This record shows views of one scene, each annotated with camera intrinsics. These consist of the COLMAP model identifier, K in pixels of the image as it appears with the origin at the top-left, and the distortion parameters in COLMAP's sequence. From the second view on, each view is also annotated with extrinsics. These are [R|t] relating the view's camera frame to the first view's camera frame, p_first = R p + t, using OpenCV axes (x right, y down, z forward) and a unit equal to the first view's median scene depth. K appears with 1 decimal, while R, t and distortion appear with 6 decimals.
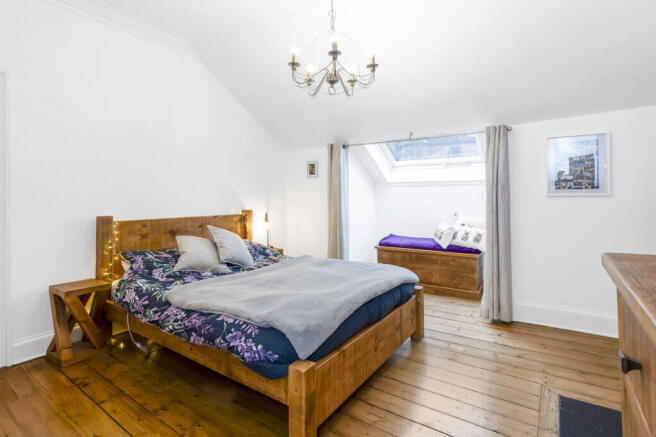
lens RADIAL K [[320.7, 0, 328.8], [0, 320.7, 191.5], [0, 0, 1]] dist [-0.001319, -0.000140]
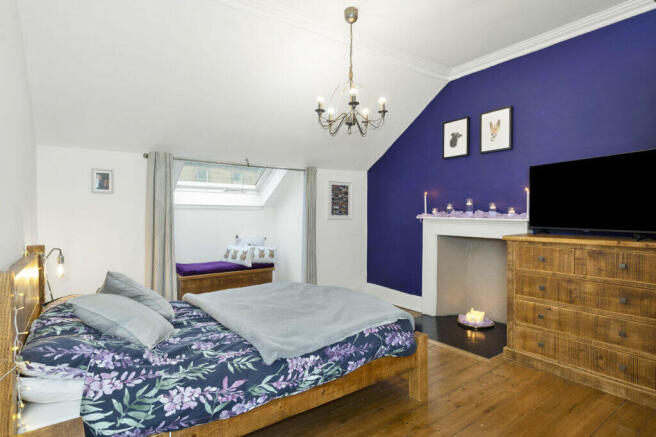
lens RADIAL K [[350.5, 0, 328.0], [0, 350.5, 218.5], [0, 0, 1]] dist [0.000927, 0.000094]
pose [[0.321801, -0.000559, 0.946807, -0.968926], [-0.008695, 0.999956, 0.003546, 0.005530], [-0.946767, -0.009374, 0.321782, 0.490366]]
